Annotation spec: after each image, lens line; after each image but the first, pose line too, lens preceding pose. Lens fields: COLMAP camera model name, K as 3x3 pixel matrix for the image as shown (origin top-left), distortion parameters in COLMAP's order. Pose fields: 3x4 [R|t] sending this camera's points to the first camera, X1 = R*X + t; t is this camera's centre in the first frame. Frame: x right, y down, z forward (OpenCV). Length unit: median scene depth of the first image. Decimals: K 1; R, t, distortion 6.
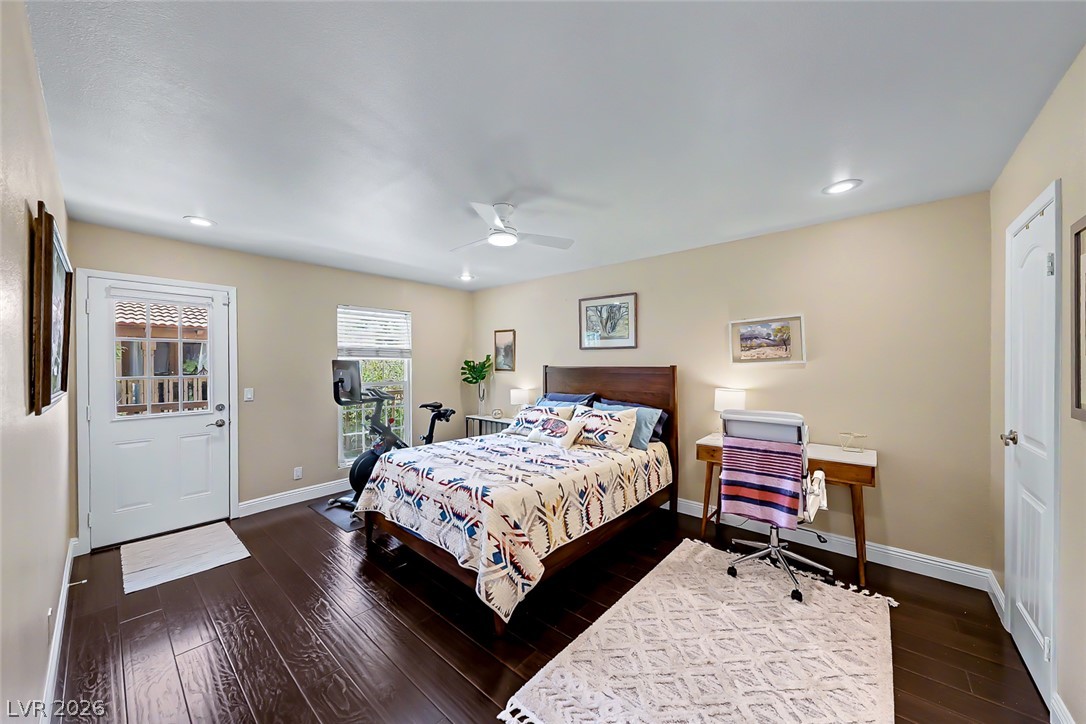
lens RADIAL K [[378.0, 0, 538.6], [0, 378.0, 360.6], [0, 0, 1]] dist [0.001106, 0.001783]
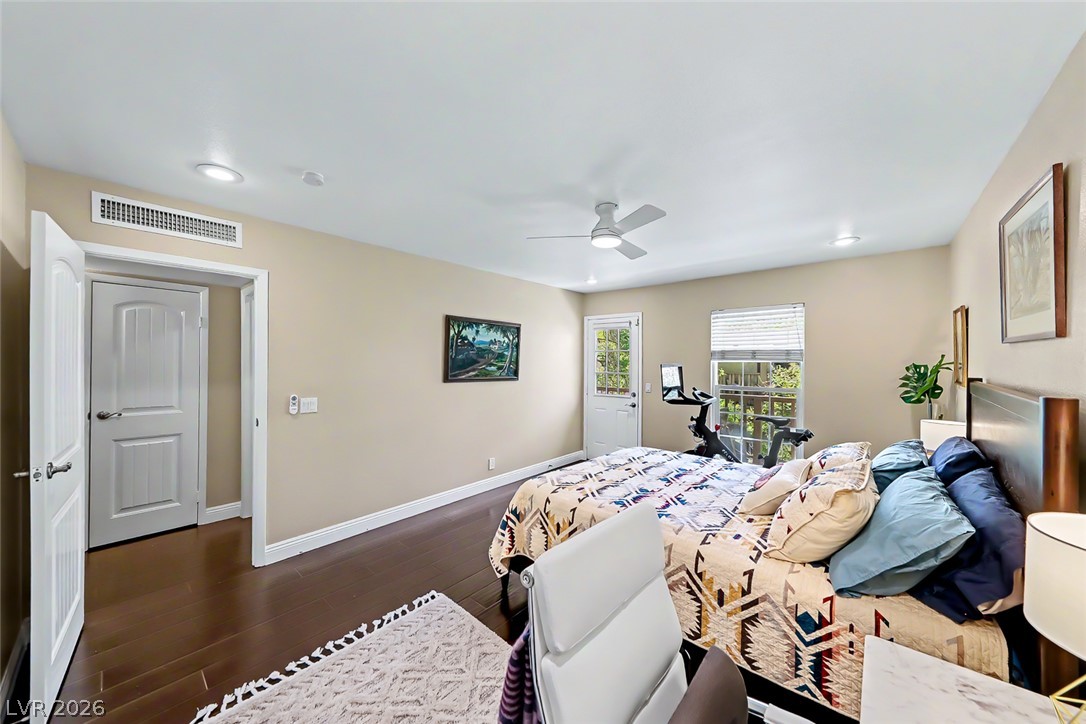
lens RADIAL K [[378.0, 0, 538.7], [0, 378.0, 361.7], [0, 0, 1]] dist [0.001106, 0.001783]
pose [[0.003835, 0.007737, -0.999963, 0.646433], [0.004682, 0.999959, 0.007755, -0.018237], [0.999982, -0.004712, 0.003799, 0.627322]]
